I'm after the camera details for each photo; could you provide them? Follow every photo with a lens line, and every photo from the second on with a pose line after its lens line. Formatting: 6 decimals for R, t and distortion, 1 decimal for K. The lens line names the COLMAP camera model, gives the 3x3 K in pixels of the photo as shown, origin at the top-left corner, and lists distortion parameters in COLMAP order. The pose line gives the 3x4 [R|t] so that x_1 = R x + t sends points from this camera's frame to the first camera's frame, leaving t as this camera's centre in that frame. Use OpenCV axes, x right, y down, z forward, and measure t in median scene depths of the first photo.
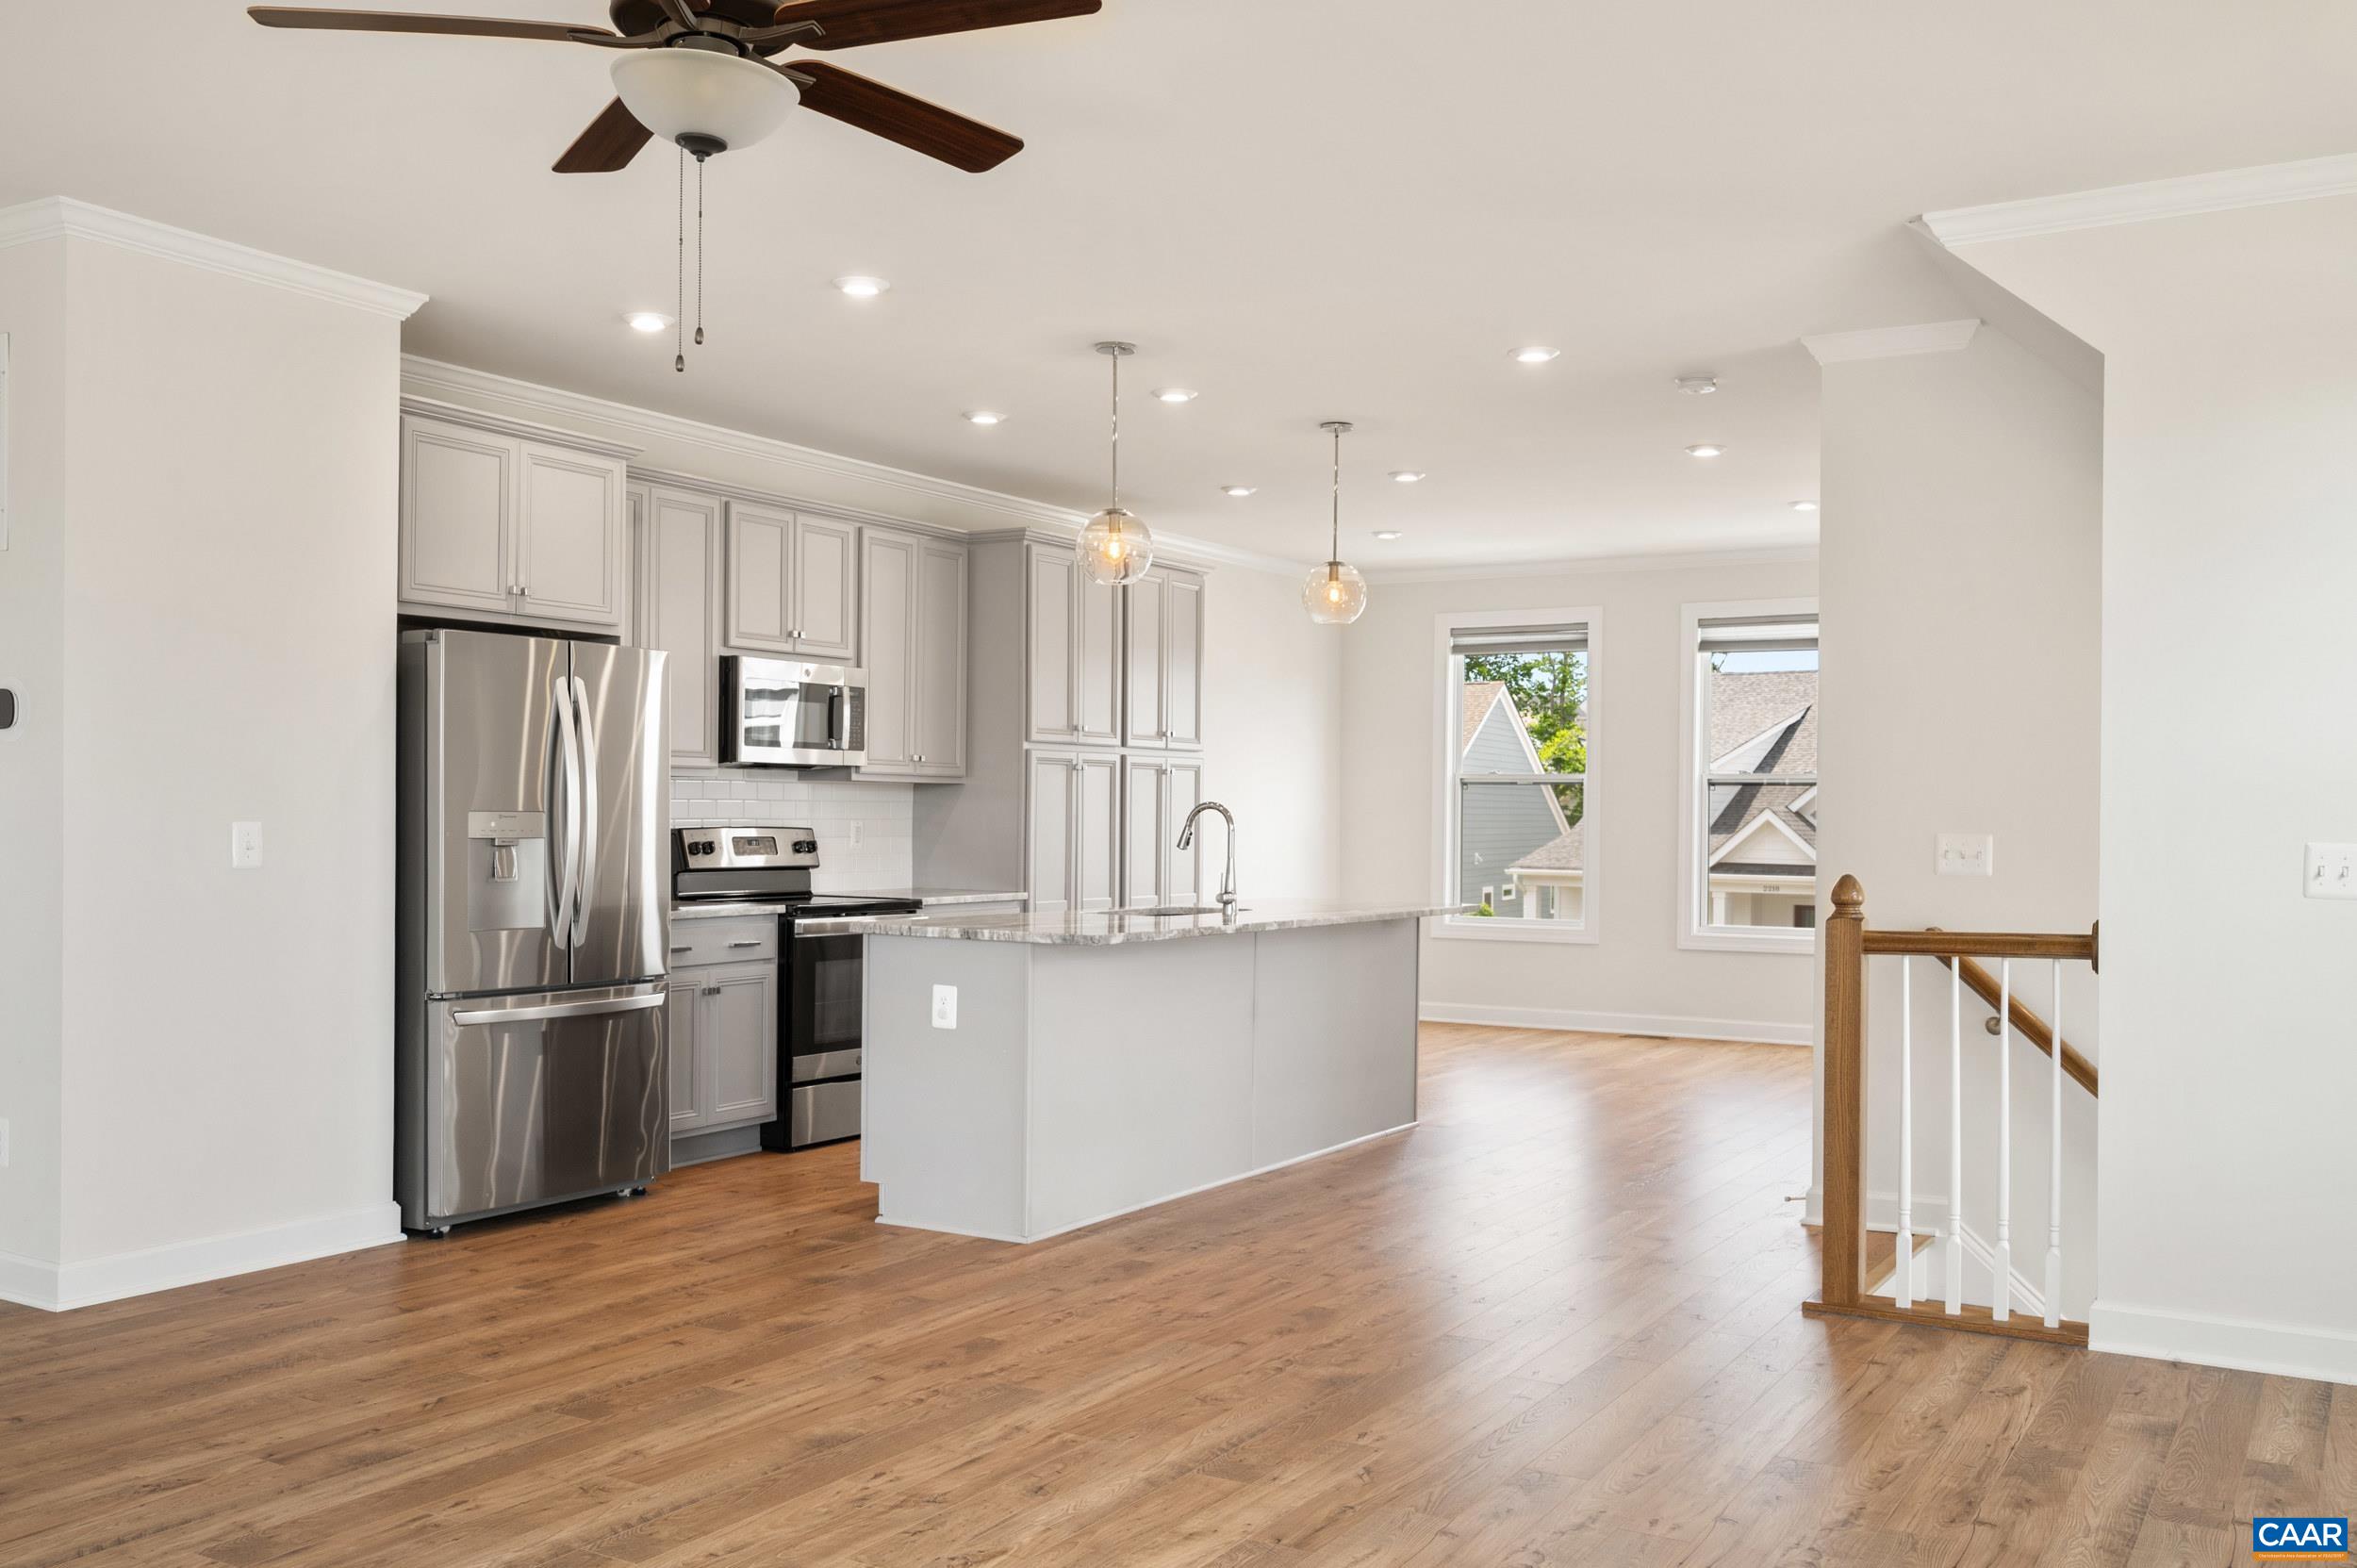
lens RADIAL K [[2027.0, 0, 1235.7], [0, 2027.0, 791.6], [0, 0, 1]] dist [0.008276, -0.013308]
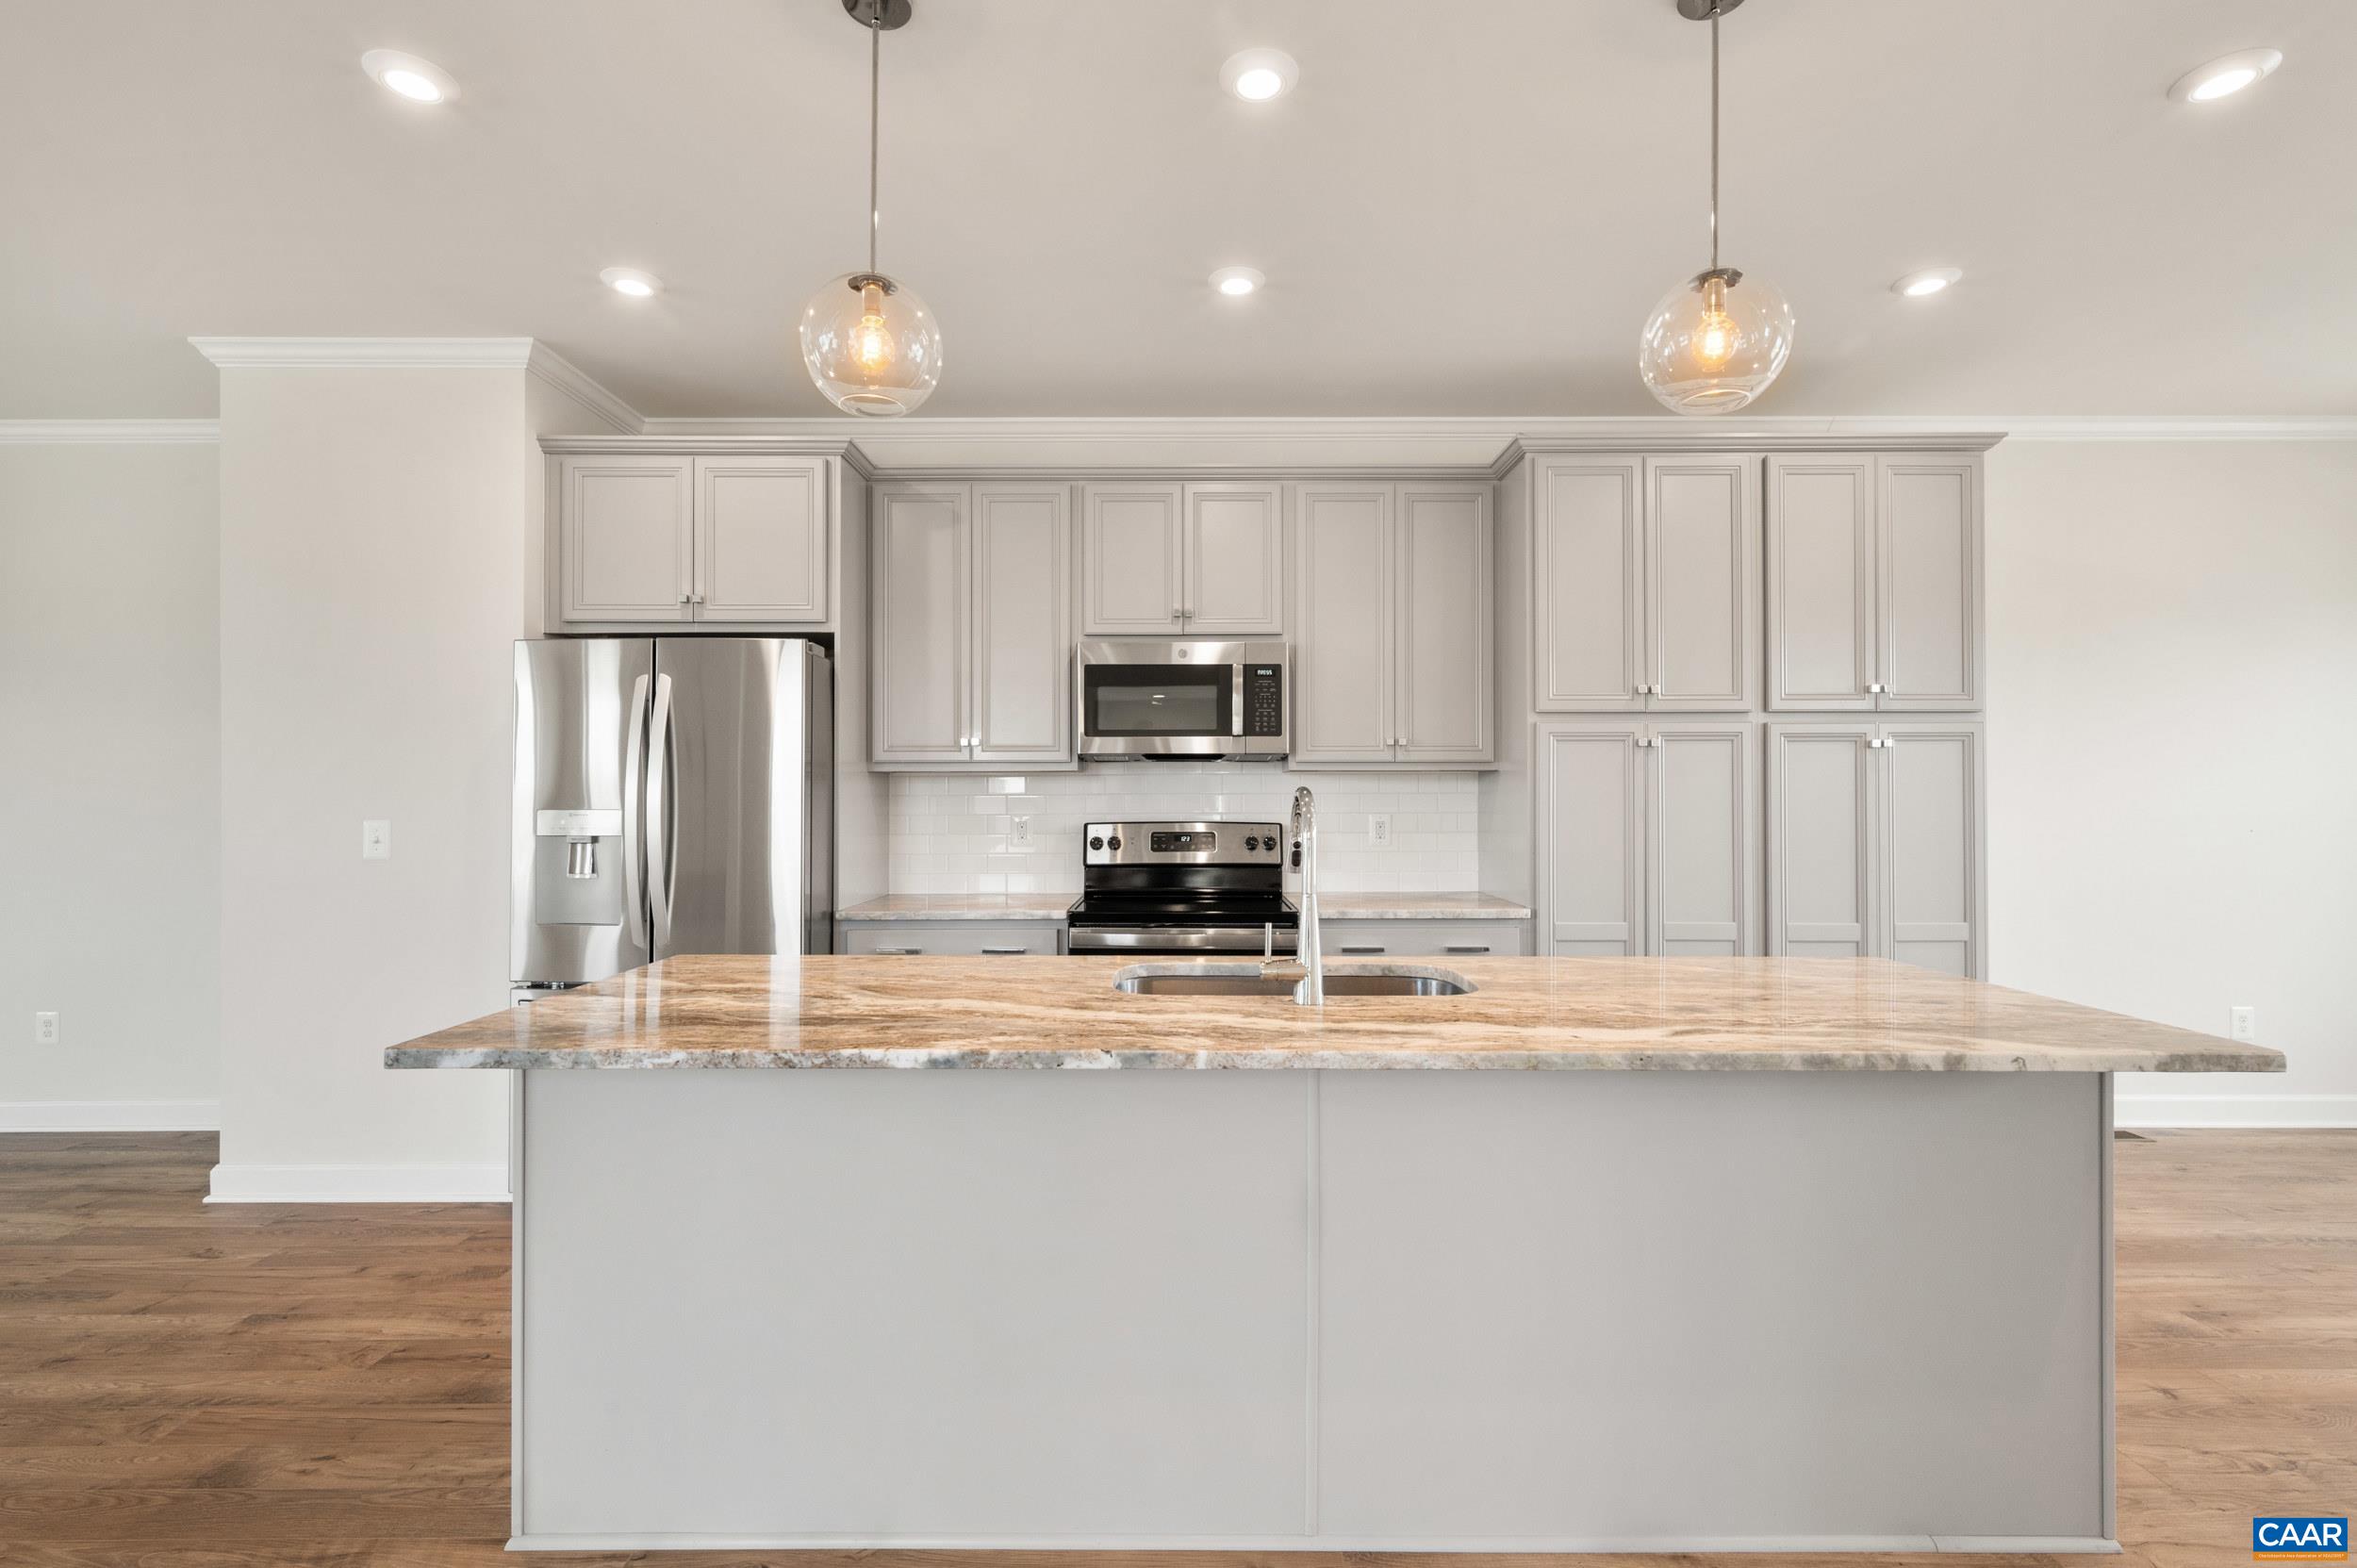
lens RADIAL K [[1063.1, 0, 1193.1], [0, 1063.1, 774.6], [0, 0, 1]] dist [0.000517, 0.002186]
pose [[0.494418, -0.031962, -0.868637, 0.193434], [0.014815, 0.999488, -0.028344, 0.008886], [0.869098, 0.001145, 0.494638, 0.732432]]
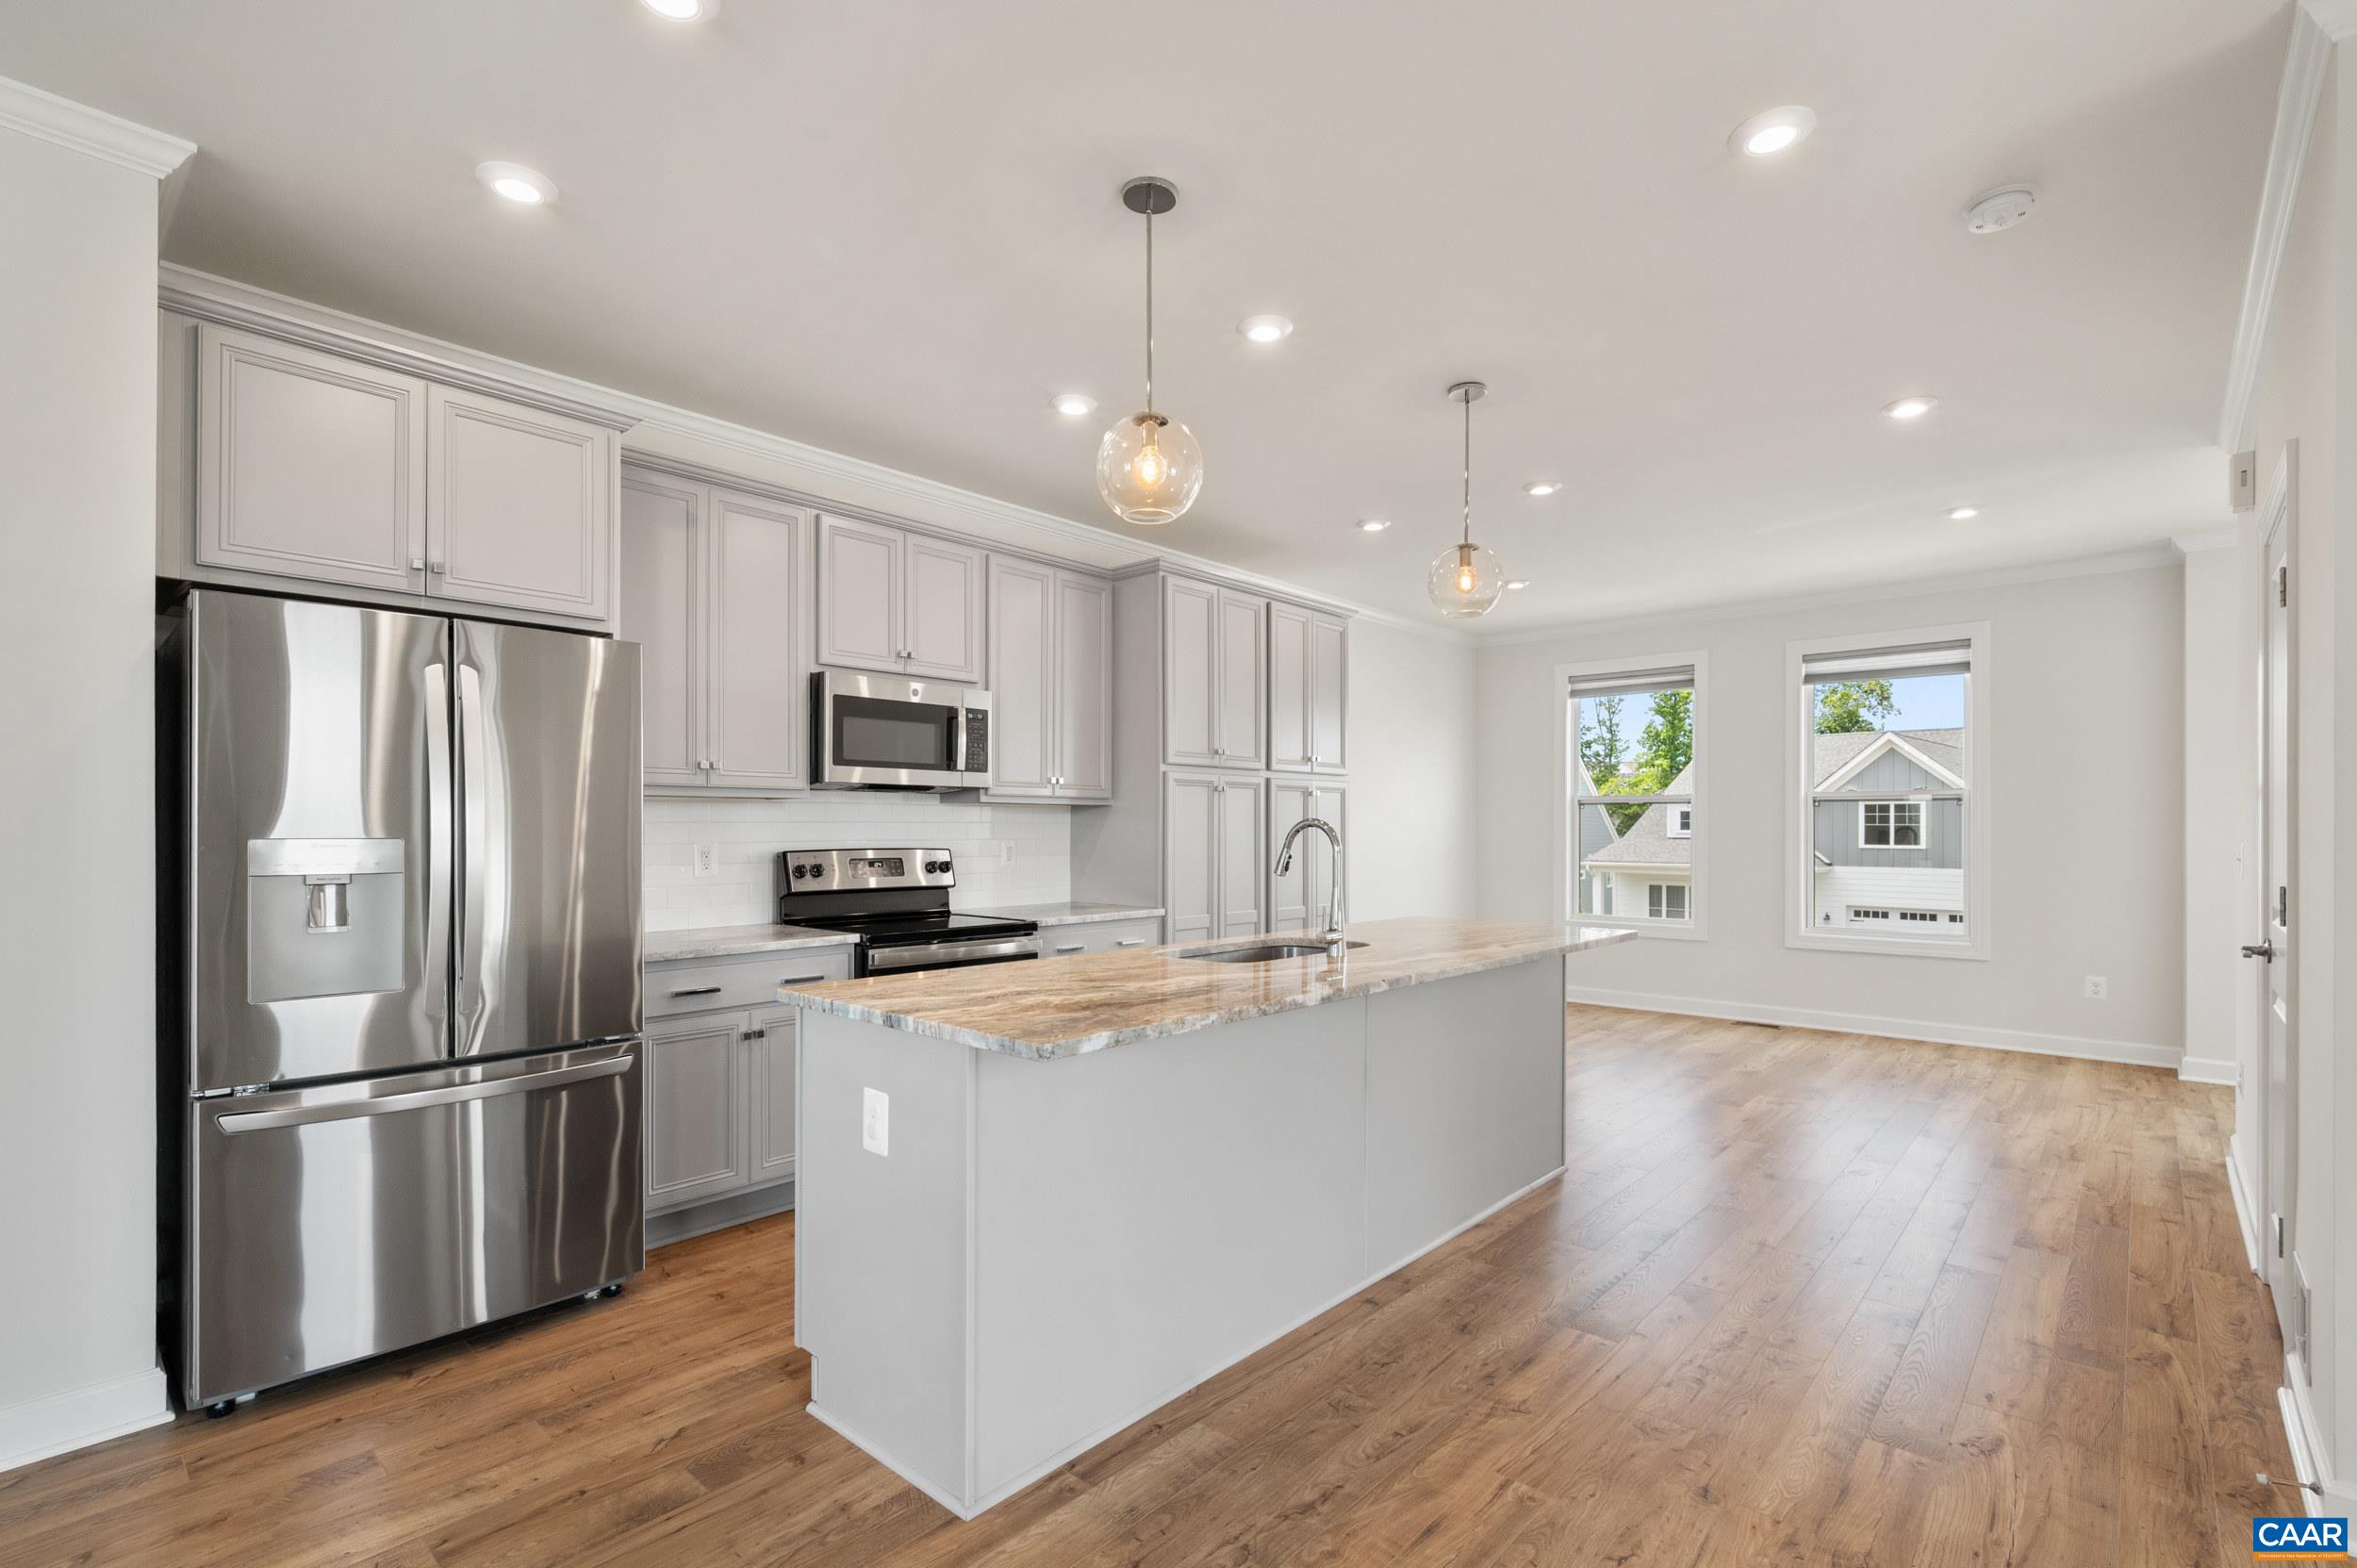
lens RADIAL K [[1063.1, 0, 1189.6], [0, 1063.1, 824.4], [0, 0, 1]] dist [0.000517, 0.002186]
pose [[0.977521, -0.009505, -0.210623, 0.026284], [0.010609, 0.999935, 0.004116, 0.004494], [0.210570, -0.006258, 0.977559, 0.498042]]
